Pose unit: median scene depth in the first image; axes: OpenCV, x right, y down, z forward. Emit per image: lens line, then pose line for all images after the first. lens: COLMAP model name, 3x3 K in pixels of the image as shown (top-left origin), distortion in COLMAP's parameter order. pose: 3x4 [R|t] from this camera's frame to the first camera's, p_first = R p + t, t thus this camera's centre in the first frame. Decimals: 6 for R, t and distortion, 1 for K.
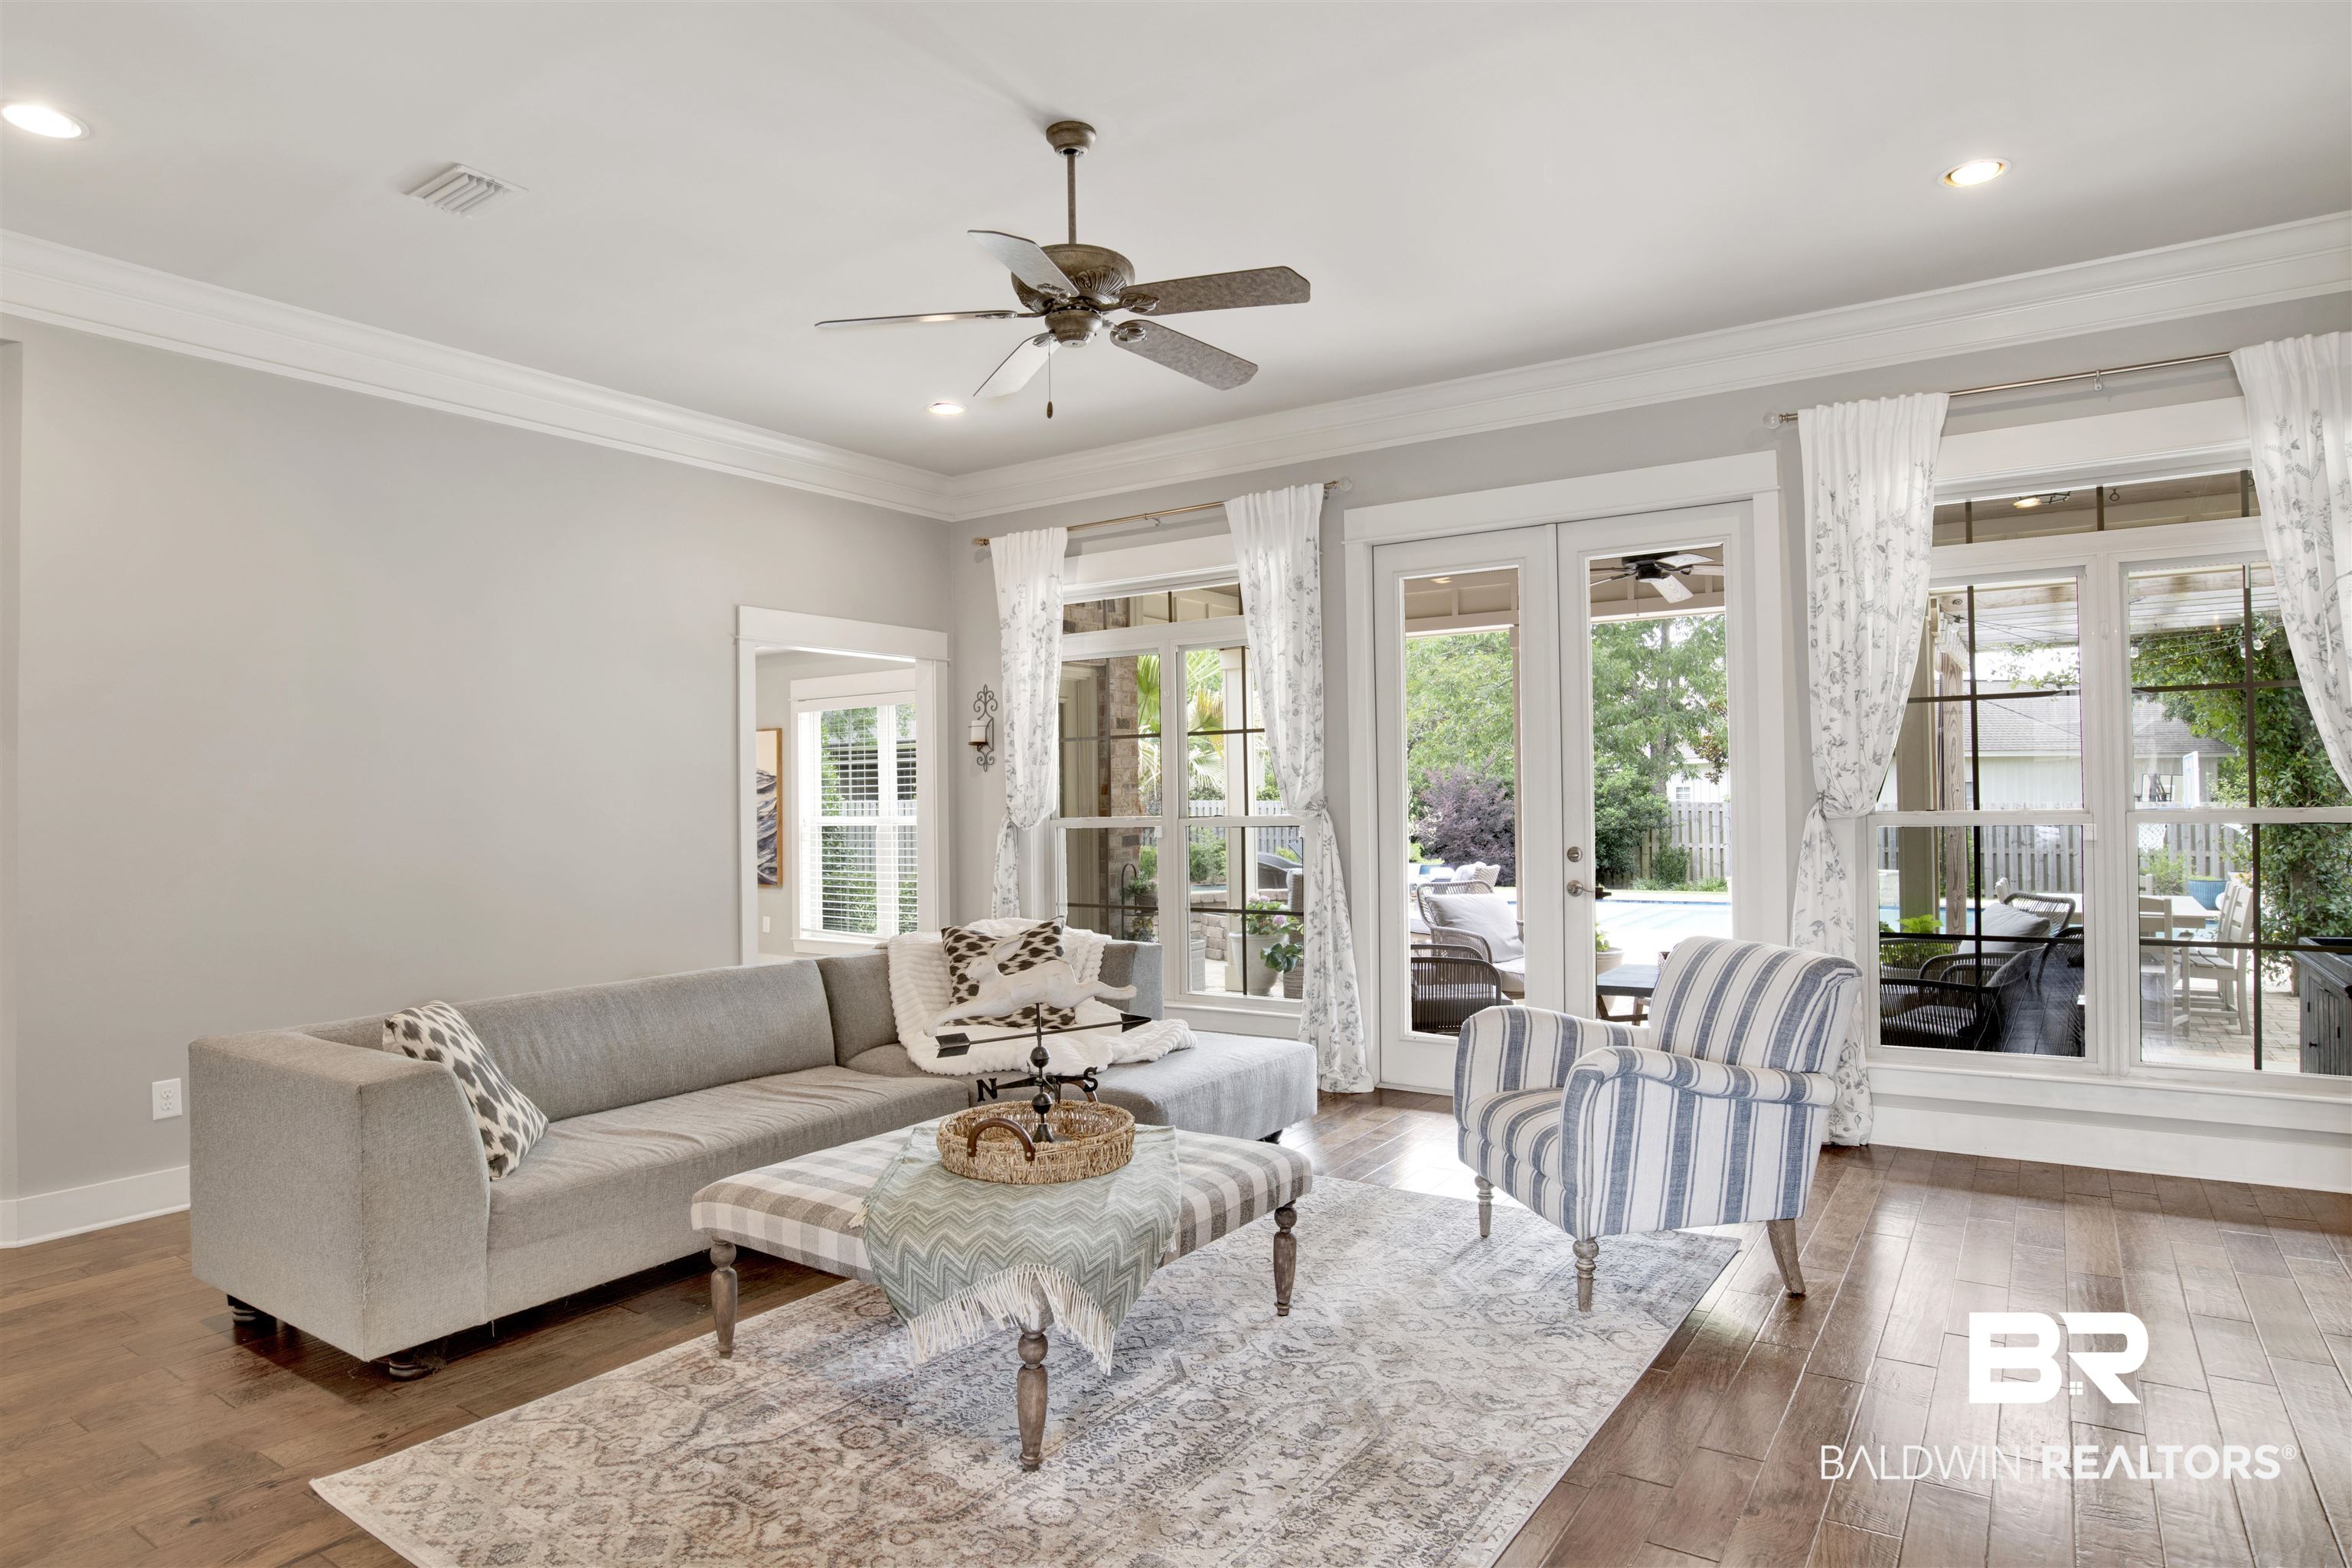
lens RADIAL K [[1333.5, 0, 1176.0], [0, 1333.5, 784.0], [0, 0, 1]] dist [-0.043800, 0.002477]
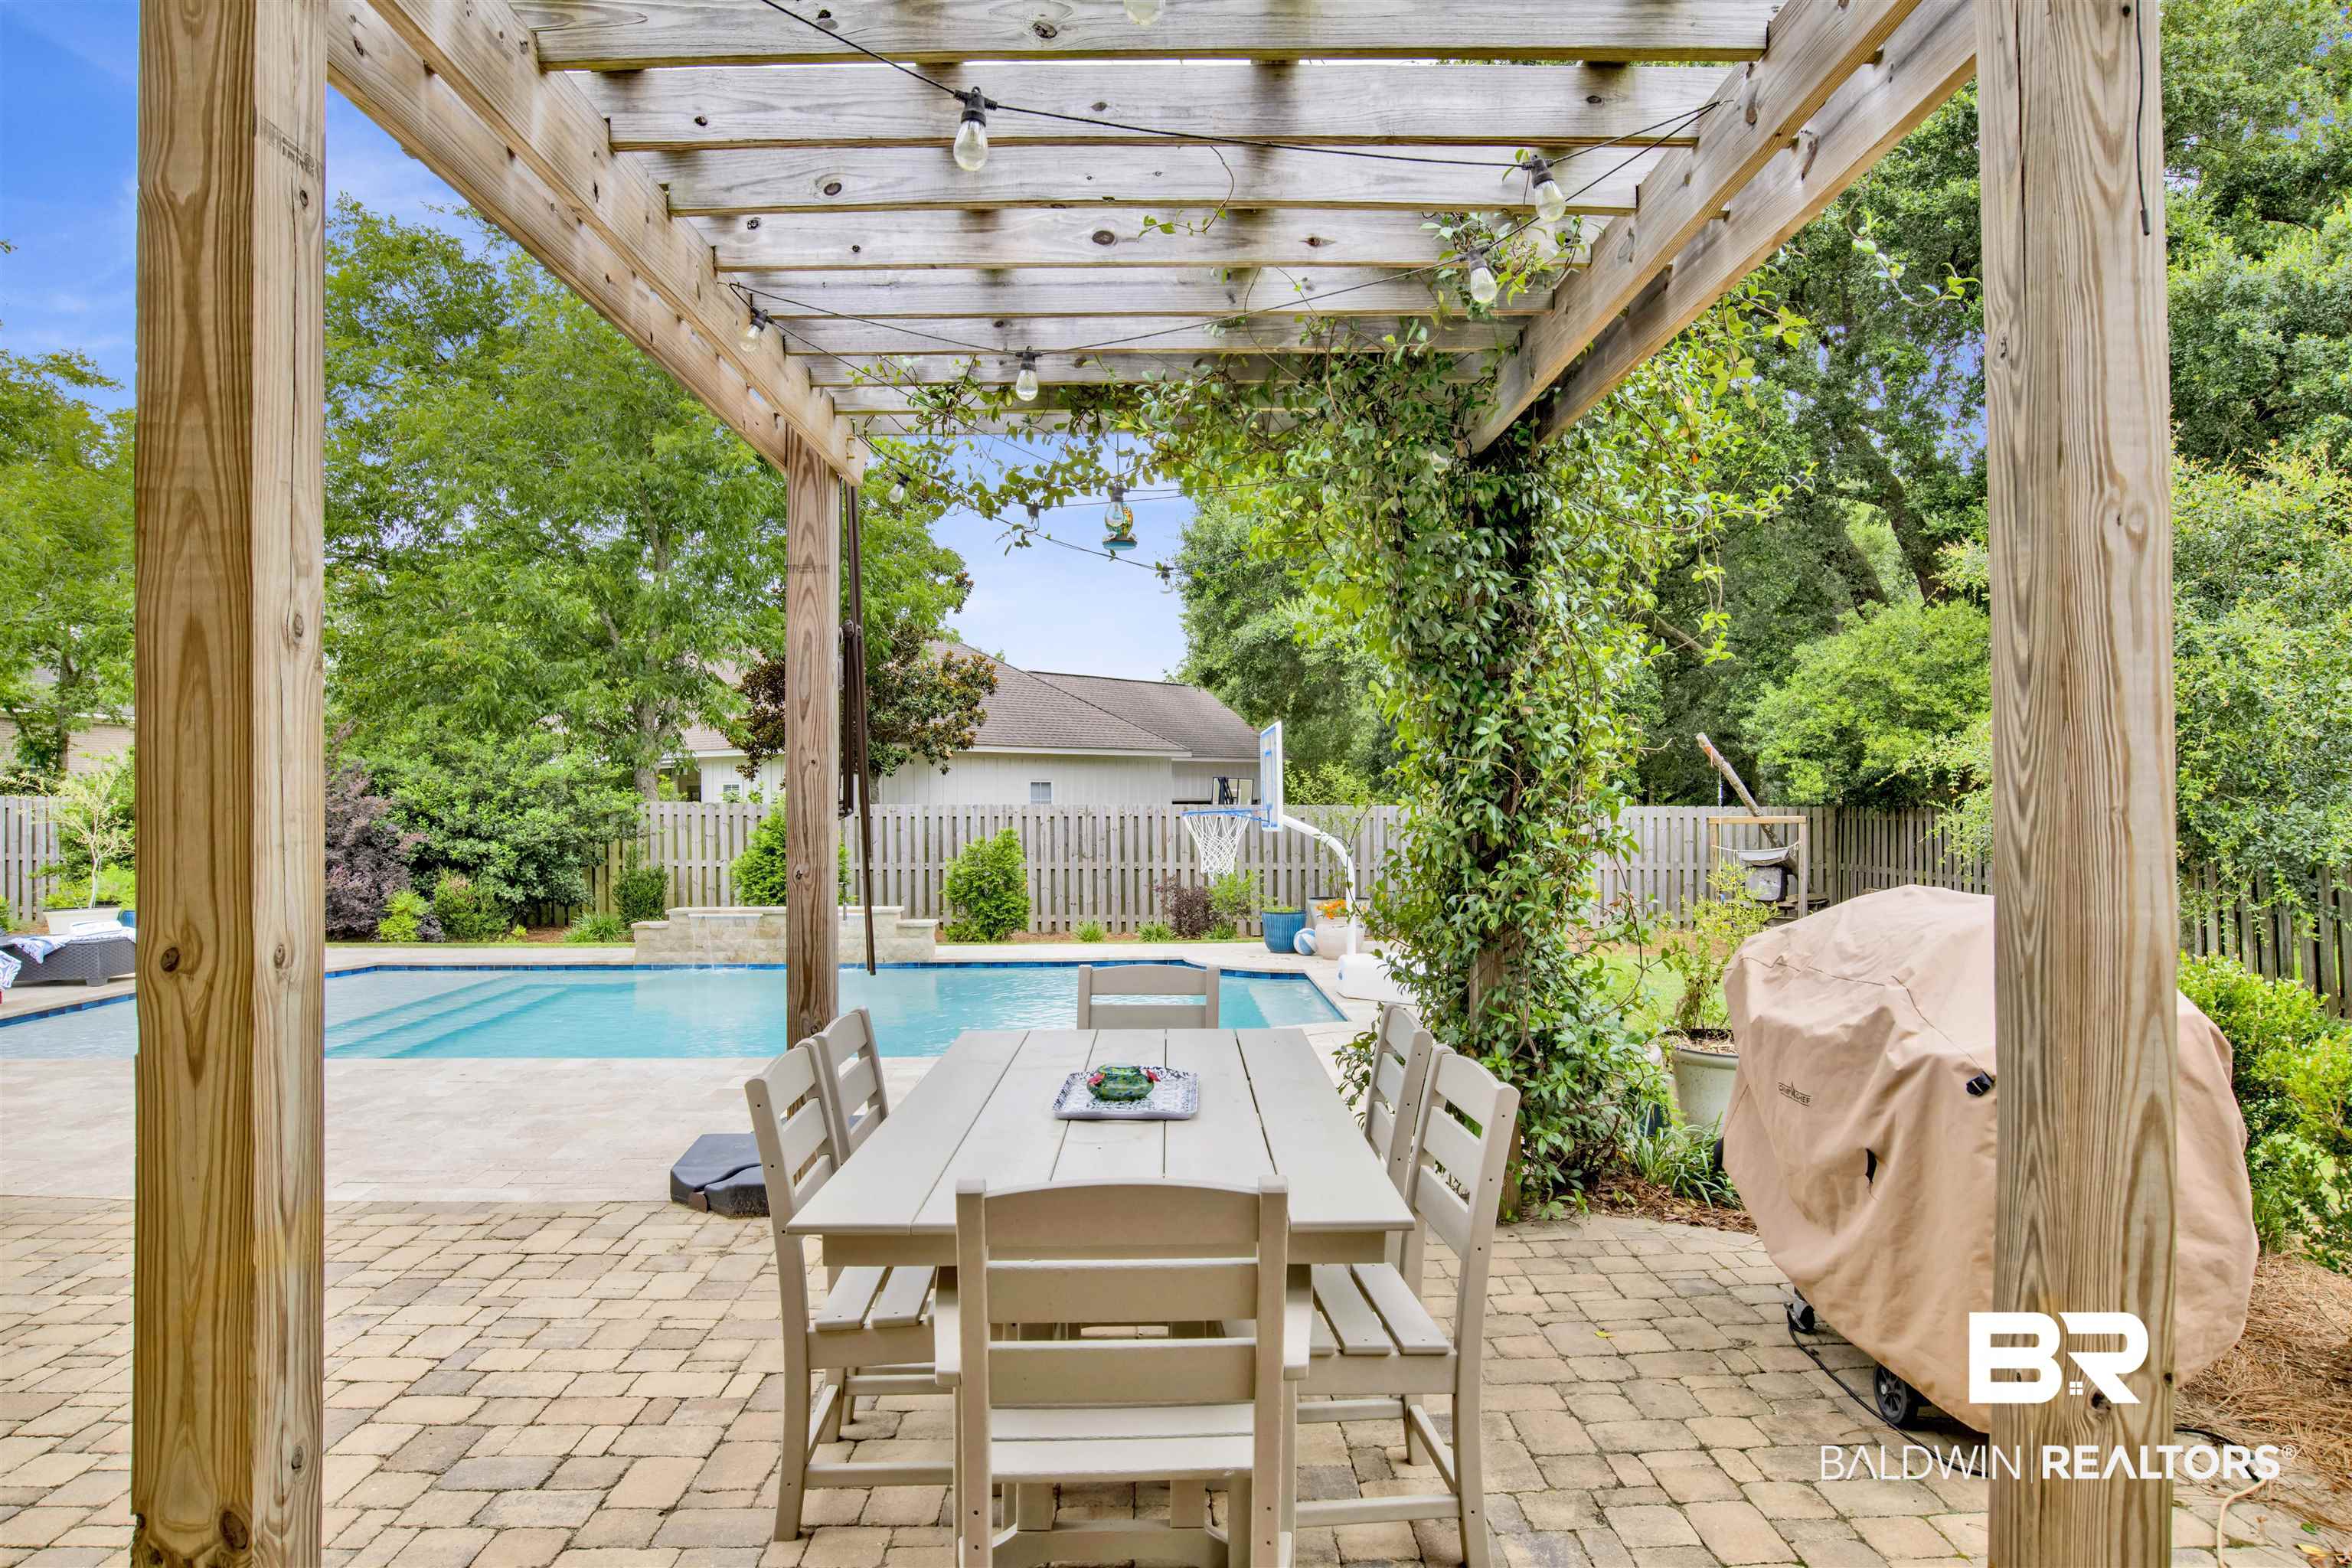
lens RADIAL K [[1414.3, 0, 1176.0], [0, 1414.3, 784.0], [0, 0, 1]] dist [-0.066261, 0.036464]
pose [[0.819218, 0.012203, 0.573353, 0.199278], [-0.011328, 0.999923, -0.005097, 0.005530], [-0.573371, -0.002319, 0.819293, 0.264300]]
